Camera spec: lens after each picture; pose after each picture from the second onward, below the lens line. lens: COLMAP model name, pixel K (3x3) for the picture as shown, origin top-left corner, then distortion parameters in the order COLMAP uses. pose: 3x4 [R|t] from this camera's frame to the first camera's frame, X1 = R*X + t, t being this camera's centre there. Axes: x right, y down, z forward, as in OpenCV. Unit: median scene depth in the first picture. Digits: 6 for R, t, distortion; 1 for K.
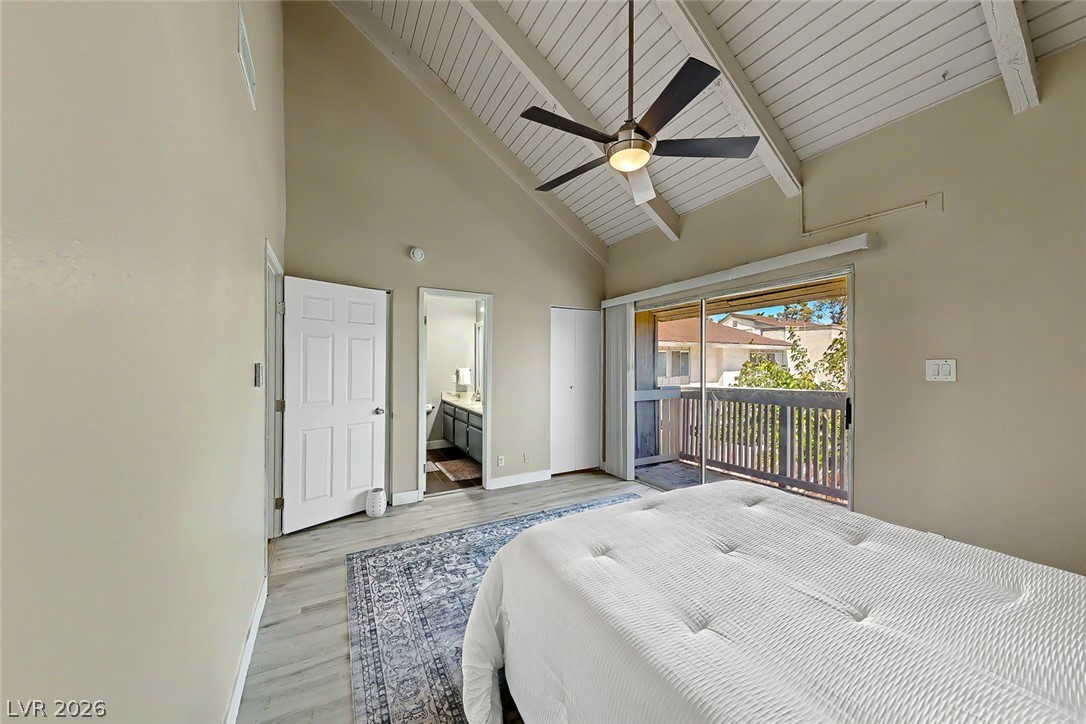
lens RADIAL K [[377.9, 0, 537.2], [0, 377.9, 361.9], [0, 0, 1]] dist [0.011006, -0.004560]
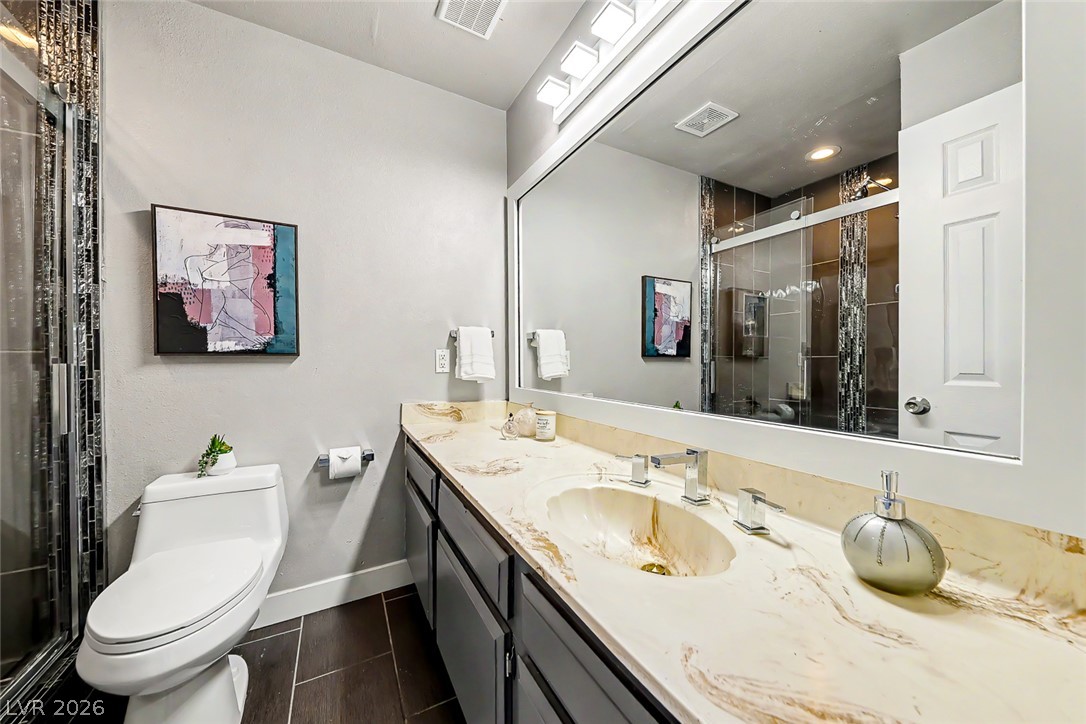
lens RADIAL K [[377.9, 0, 543.1], [0, 377.9, 365.5], [0, 0, 1]] dist [0.011006, -0.004560]
pose [[0.999868, -0.004816, 0.015504, -0.236511], [0.004615, 0.999906, 0.012940, 0.075317], [-0.015565, -0.012866, 0.999796, 1.148014]]
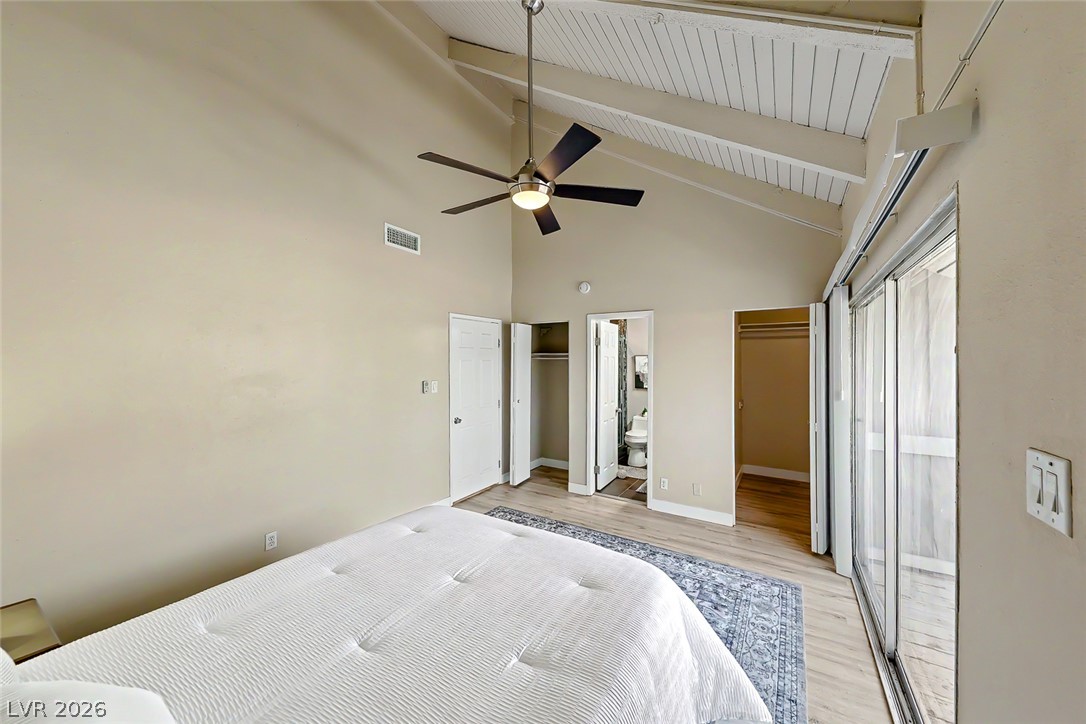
lens RADIAL K [[377.9, 0, 529.4], [0, 377.9, 362.9], [0, 0, 1]] dist [0.011006, -0.004560]
pose [[0.460782, -0.006799, -0.887487, 0.691909], [0.006418, 0.999970, -0.004329, -0.044525], [0.887490, -0.003701, 0.460812, 0.312728]]
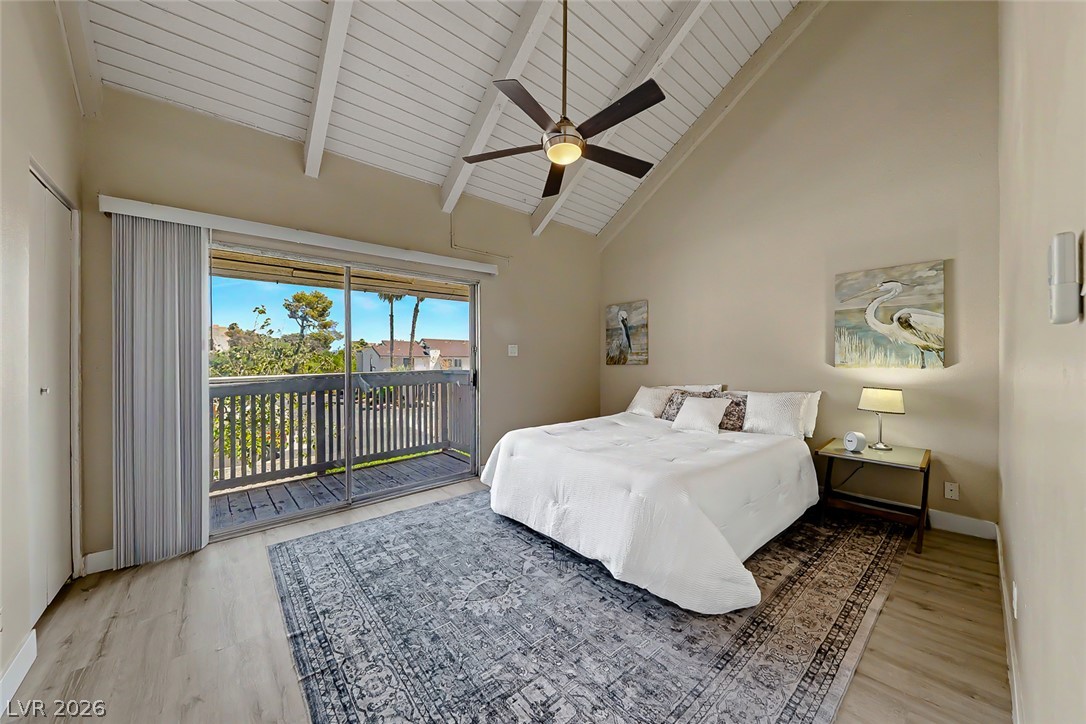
lens RADIAL K [[377.9, 0, 535.6], [0, 377.9, 366.9], [0, 0, 1]] dist [0.011006, -0.004560]
pose [[-0.199950, -0.013976, 0.979706, -0.498489], [-0.001267, 0.999901, 0.014006, 0.046165], [-0.979805, 0.001559, -0.199948, 0.775733]]
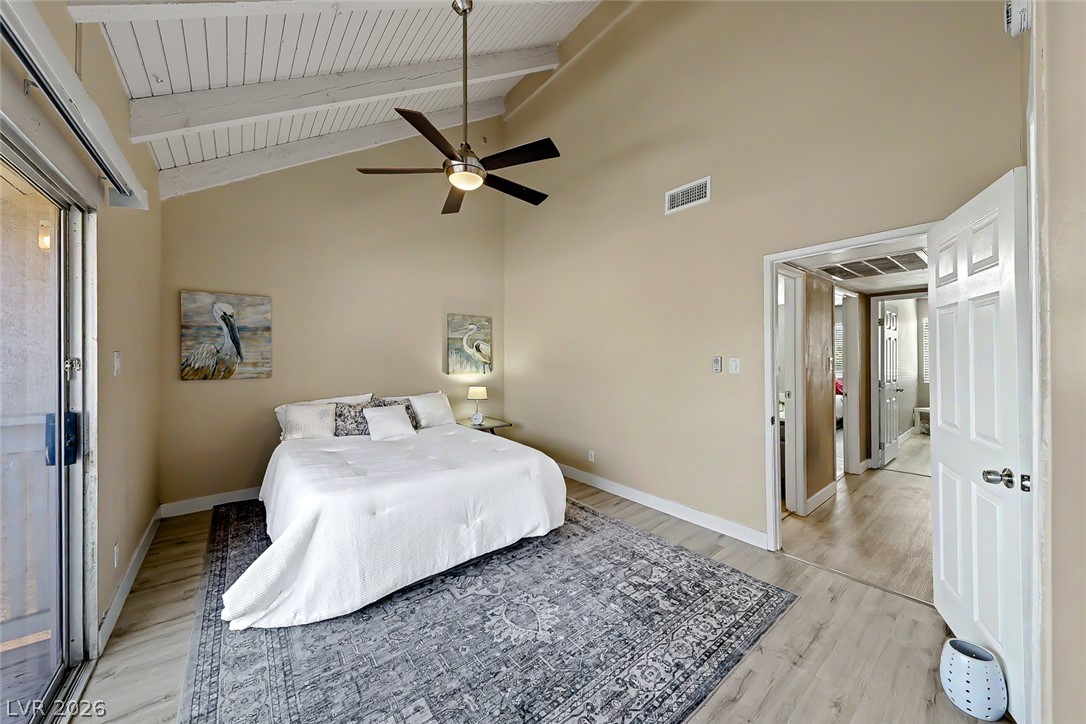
lens RADIAL K [[377.9, 0, 550.5], [0, 377.9, 353.9], [0, 0, 1]] dist [0.011006, -0.004560]
pose [[-0.978980, -0.004772, -0.203898, 0.134642], [-0.001831, 0.999892, -0.014610, 0.006146], [0.203946, -0.013930, -0.978883, 1.292219]]
